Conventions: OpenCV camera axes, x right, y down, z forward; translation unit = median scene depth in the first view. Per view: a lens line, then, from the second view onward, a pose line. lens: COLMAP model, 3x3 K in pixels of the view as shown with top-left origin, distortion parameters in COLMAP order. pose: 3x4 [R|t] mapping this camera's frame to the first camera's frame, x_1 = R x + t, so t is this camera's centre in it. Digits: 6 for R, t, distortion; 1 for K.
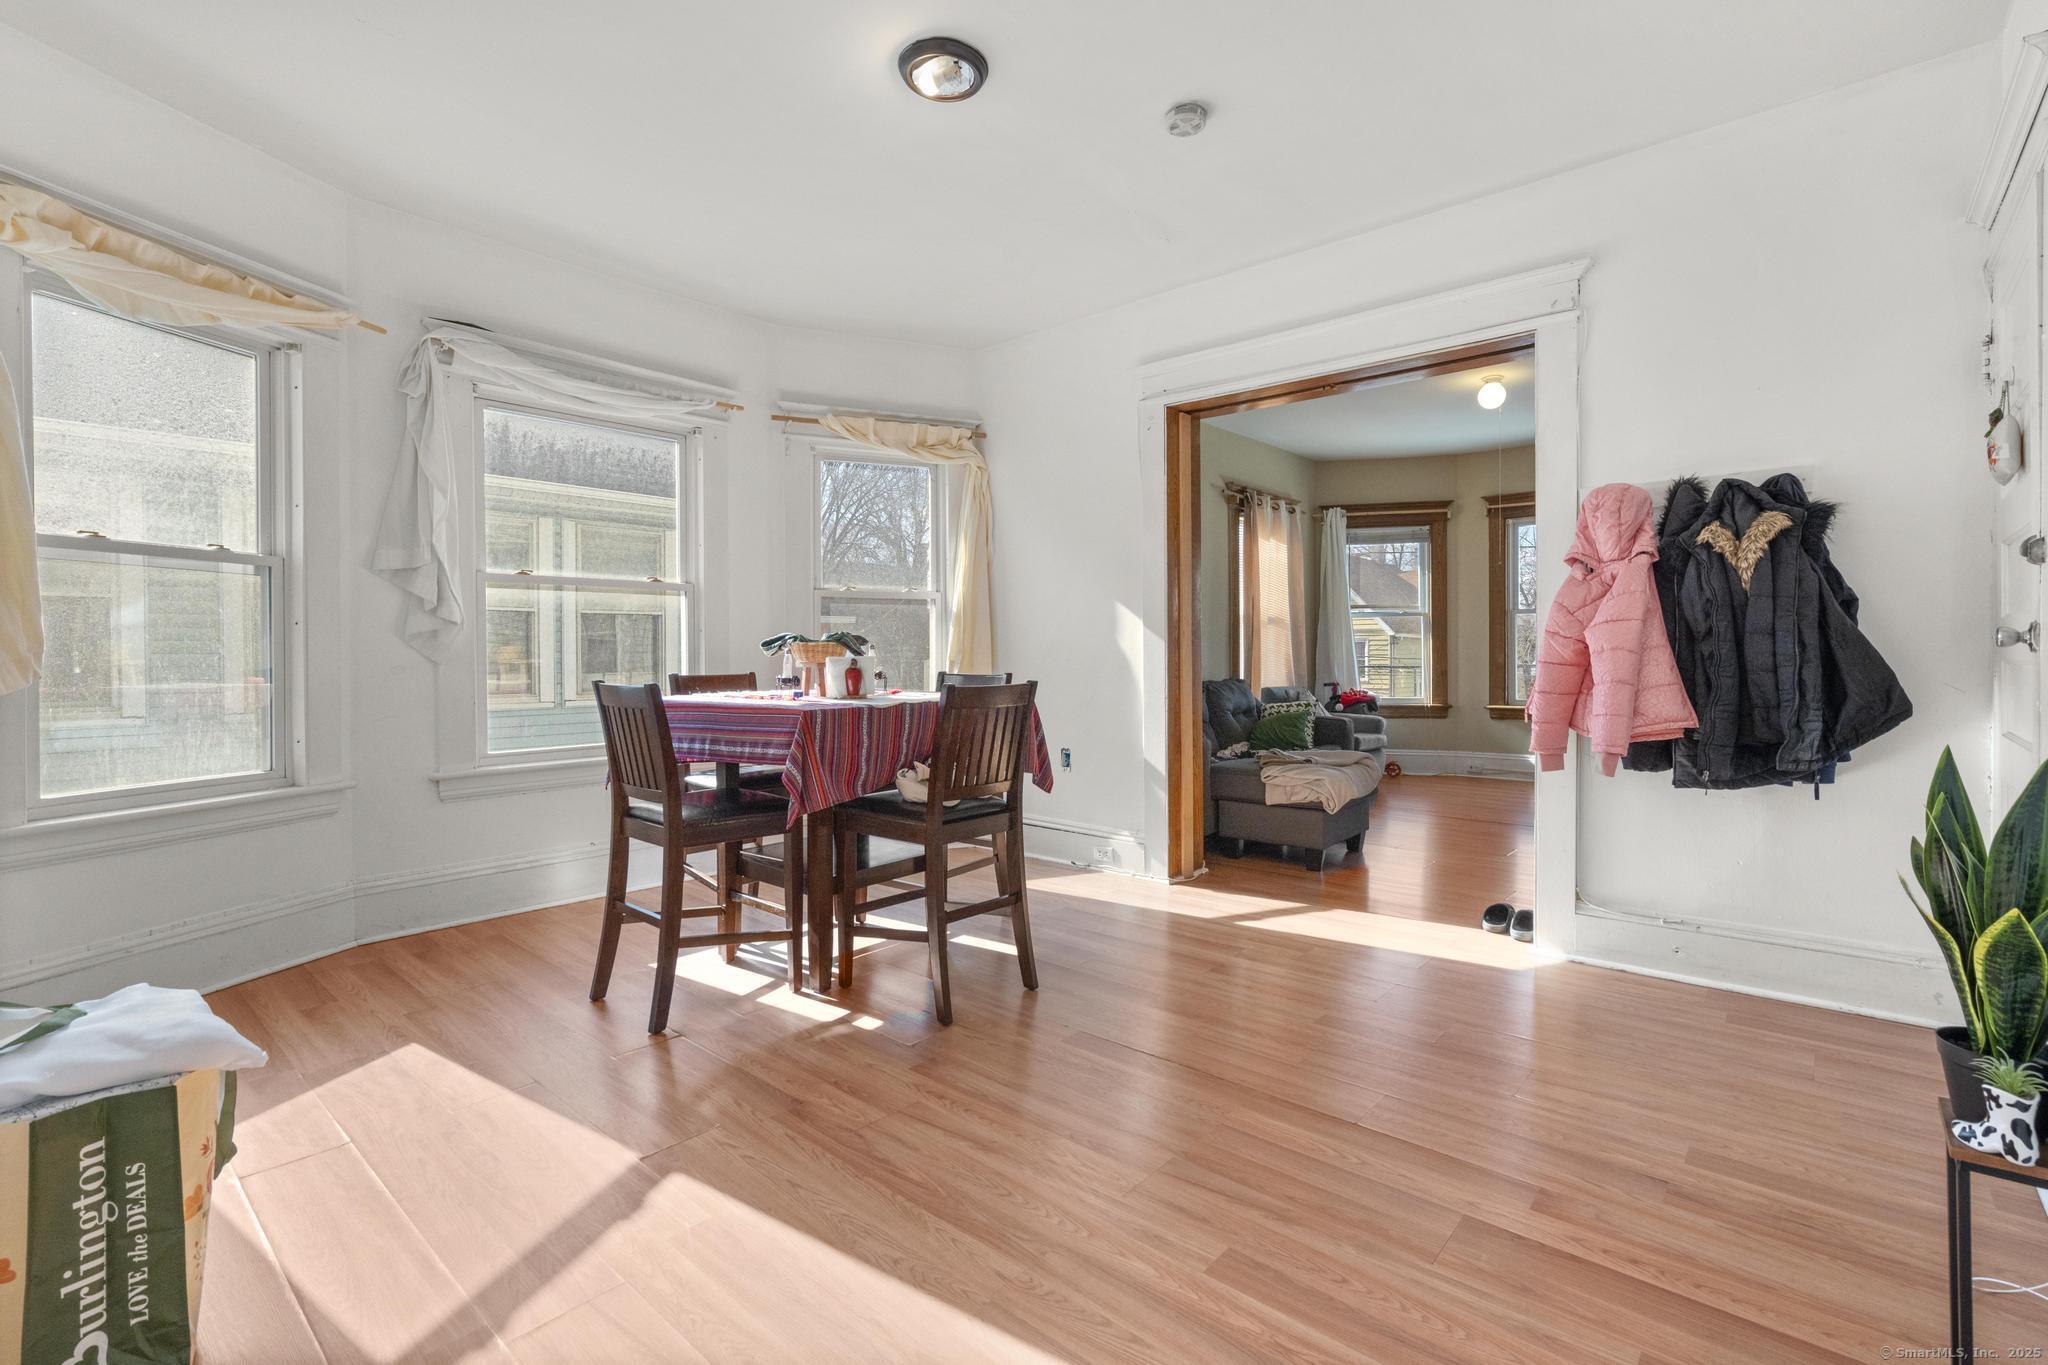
lens RADIAL K [[934.2, 0, 1021.8], [0, 934.2, 674.0], [0, 0, 1]] dist [-0.002130, 0.000258]
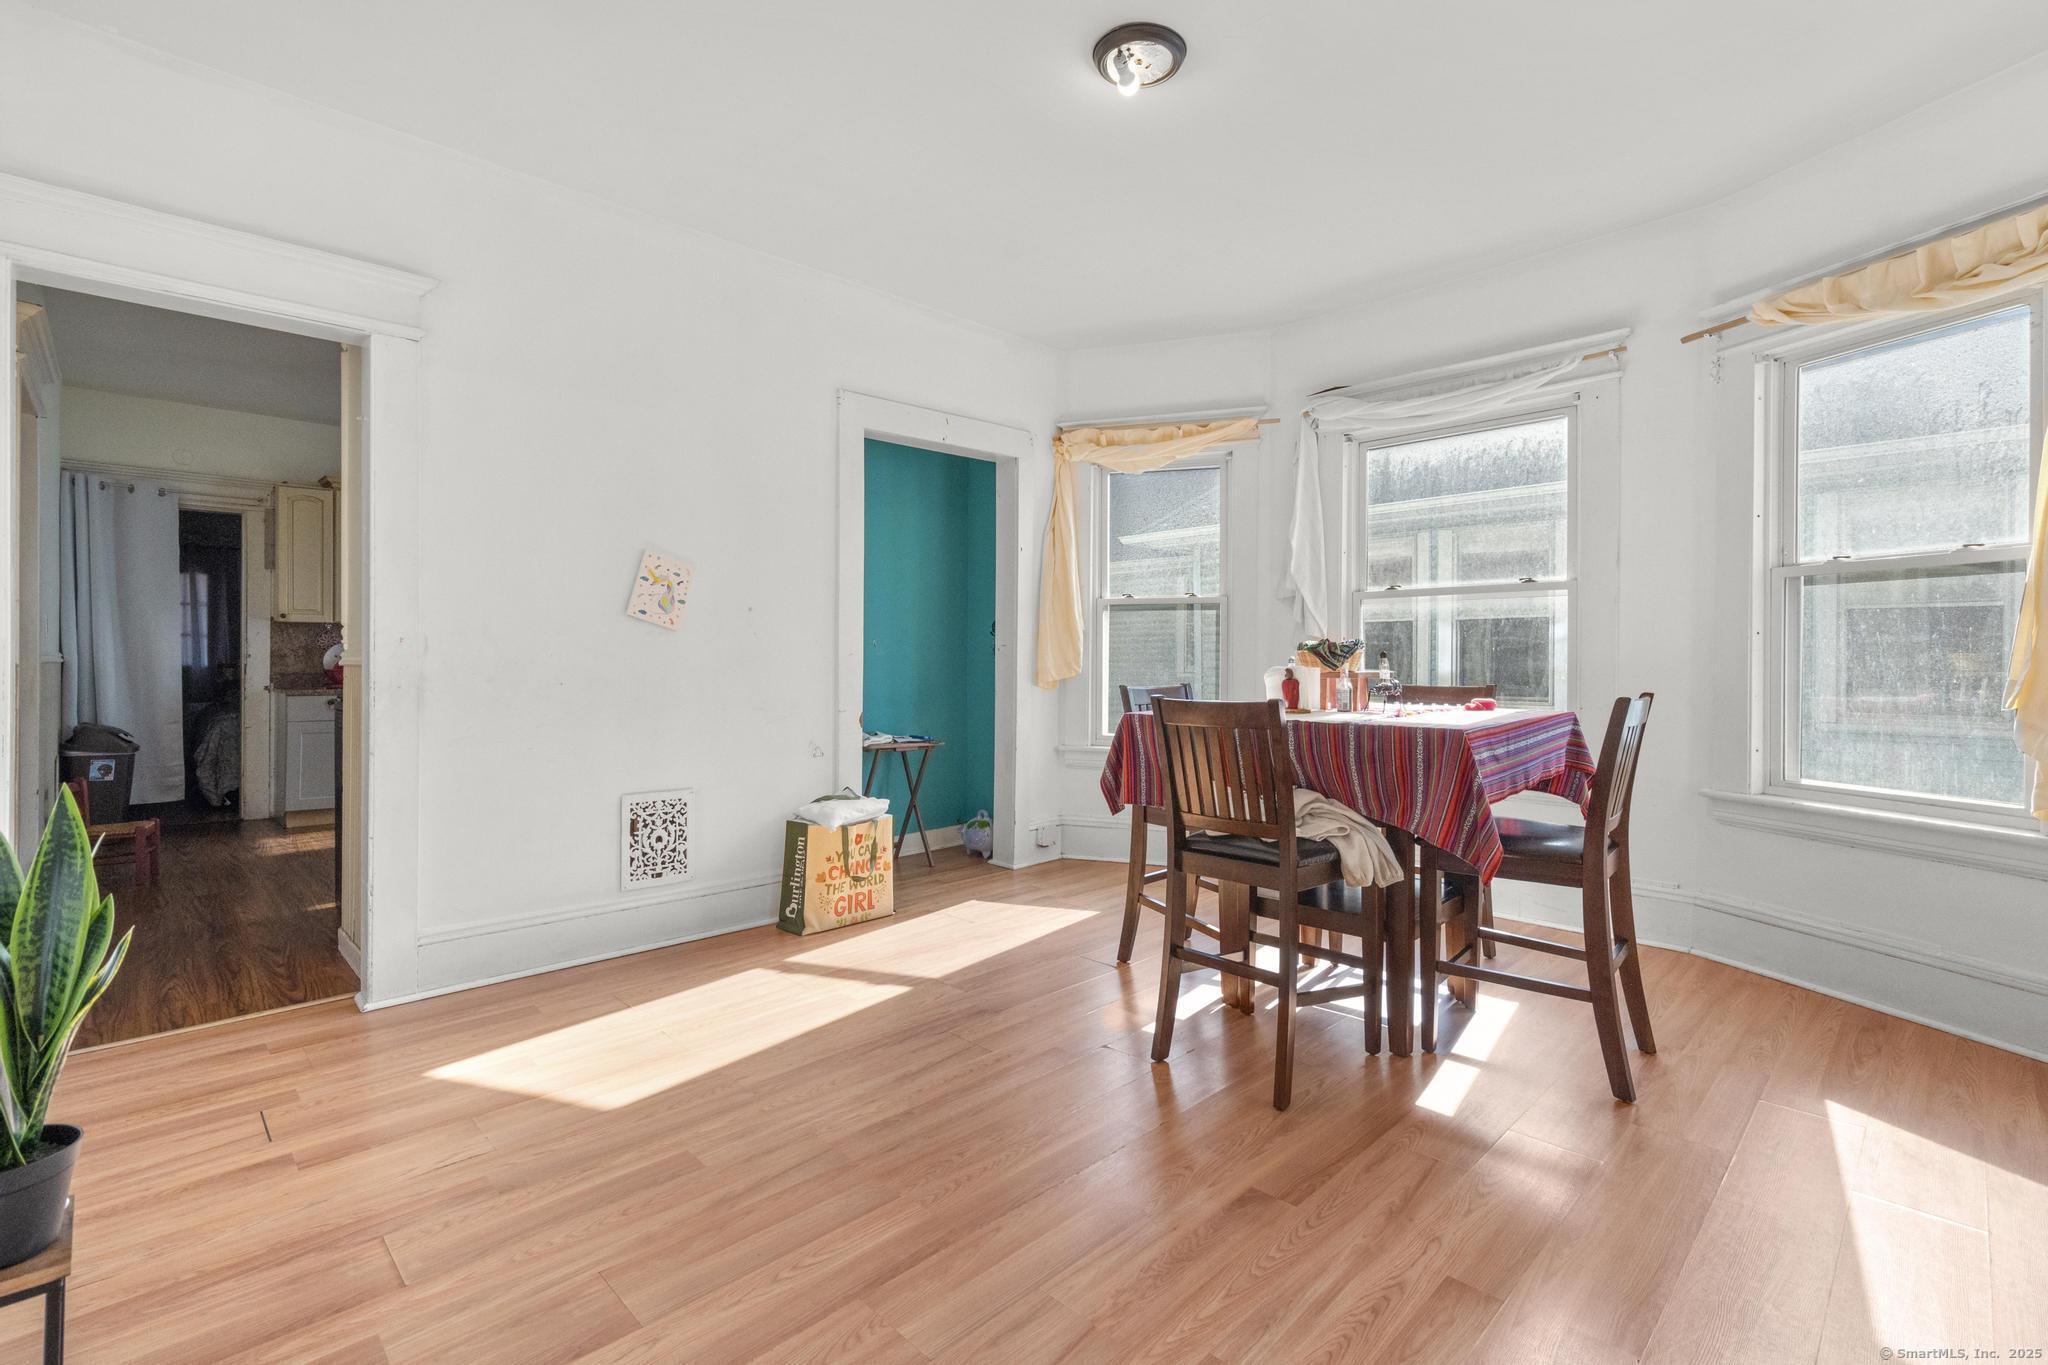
lens RADIAL K [[934.2, 0, 1024.2], [0, 934.2, 668.2], [0, 0, 1]] dist [-0.002130, 0.000258]
pose [[-0.076904, 0.011195, -0.996976, 1.149354], [-0.025496, 0.999588, 0.013191, -0.032896], [0.996712, 0.026433, -0.076587, 1.251652]]
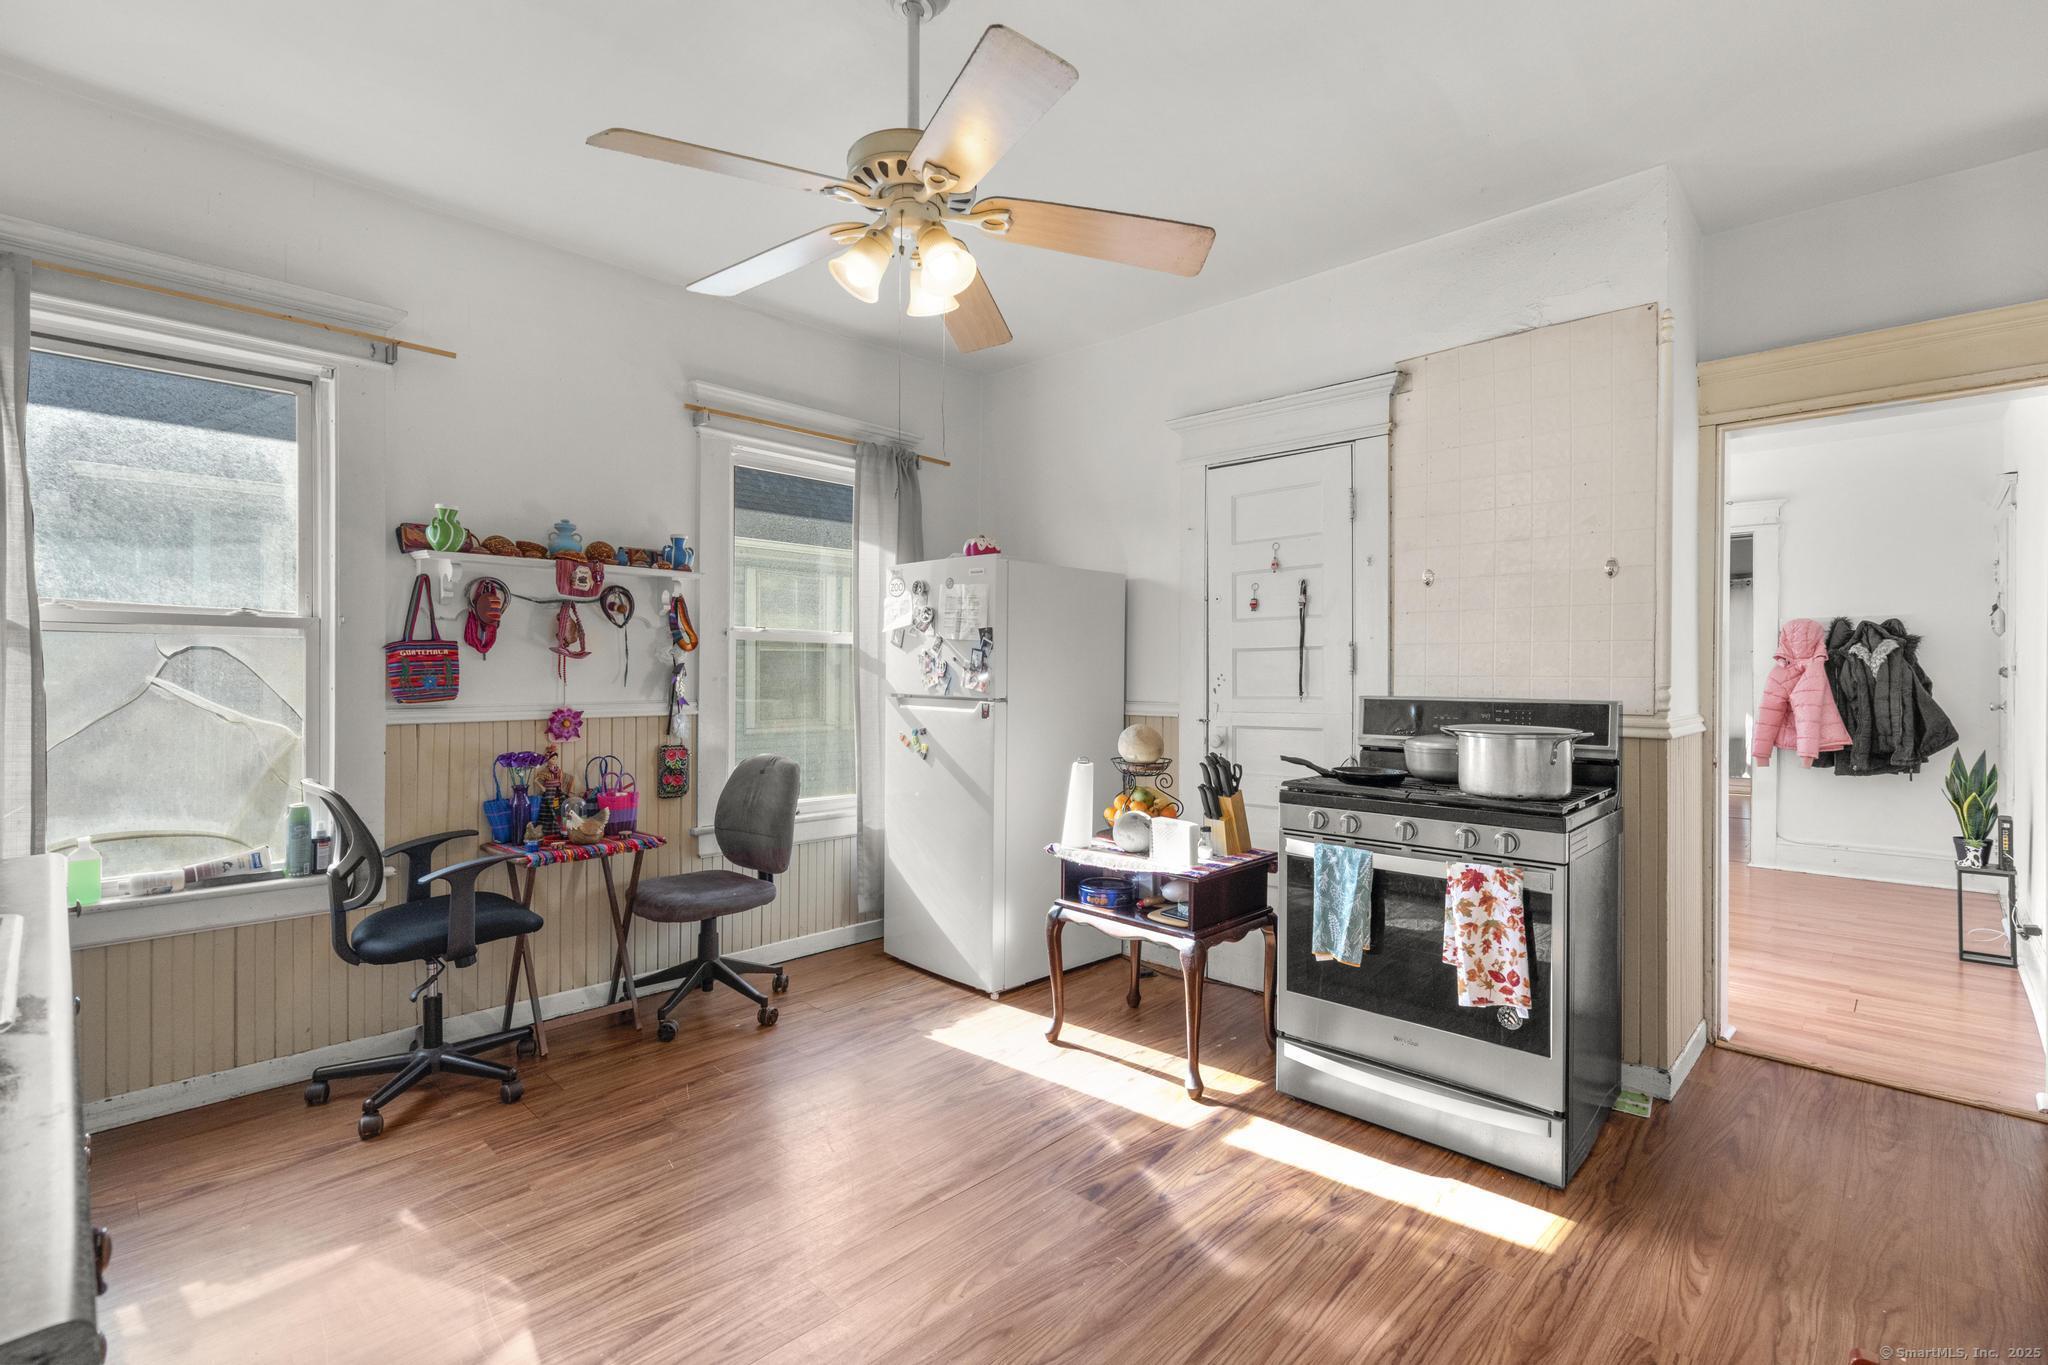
lens RADIAL K [[934.2, 0, 1030.9], [0, 934.2, 685.0], [0, 0, 1]] dist [-0.002130, 0.000258]
pose [[0.999021, 0.009367, -0.043235, -0.945146], [-0.009748, 0.999915, -0.008606, -0.036552], [0.043151, 0.009019, 0.999028, -1.078500]]
